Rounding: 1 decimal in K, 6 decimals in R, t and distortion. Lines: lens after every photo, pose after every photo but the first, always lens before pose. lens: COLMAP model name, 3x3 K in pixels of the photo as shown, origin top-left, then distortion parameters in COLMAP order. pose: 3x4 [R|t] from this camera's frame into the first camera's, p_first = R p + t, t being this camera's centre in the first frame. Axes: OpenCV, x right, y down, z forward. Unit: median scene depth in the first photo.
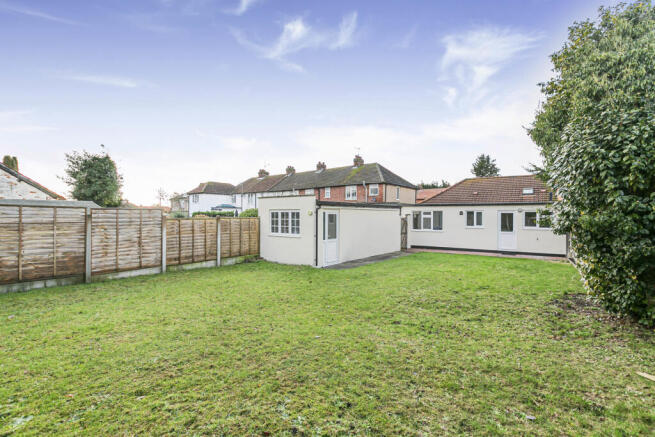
lens RADIAL K [[309.1, 0, 330.8], [0, 309.1, 217.4], [0, 0, 1]] dist [0.000326, 0.000475]
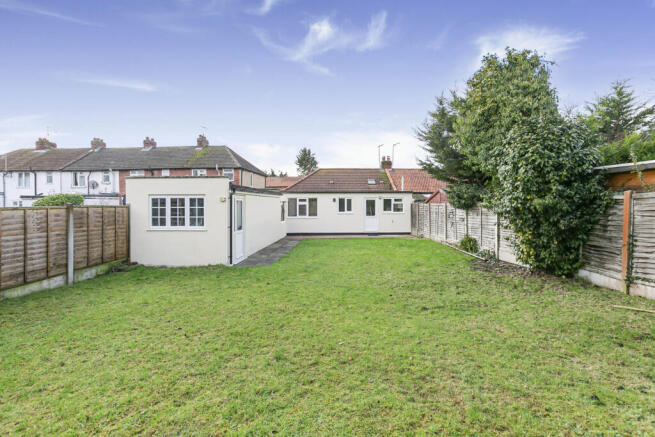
lens RADIAL K [[309.1, 0, 334.7], [0, 309.1, 202.2], [0, 0, 1]] dist [0.000326, 0.000475]
pose [[0.816049, -0.004277, 0.577967, -0.260539], [0.010976, 0.999907, -0.008097, 0.003225], [-0.577878, 0.012951, 0.816020, 0.159151]]
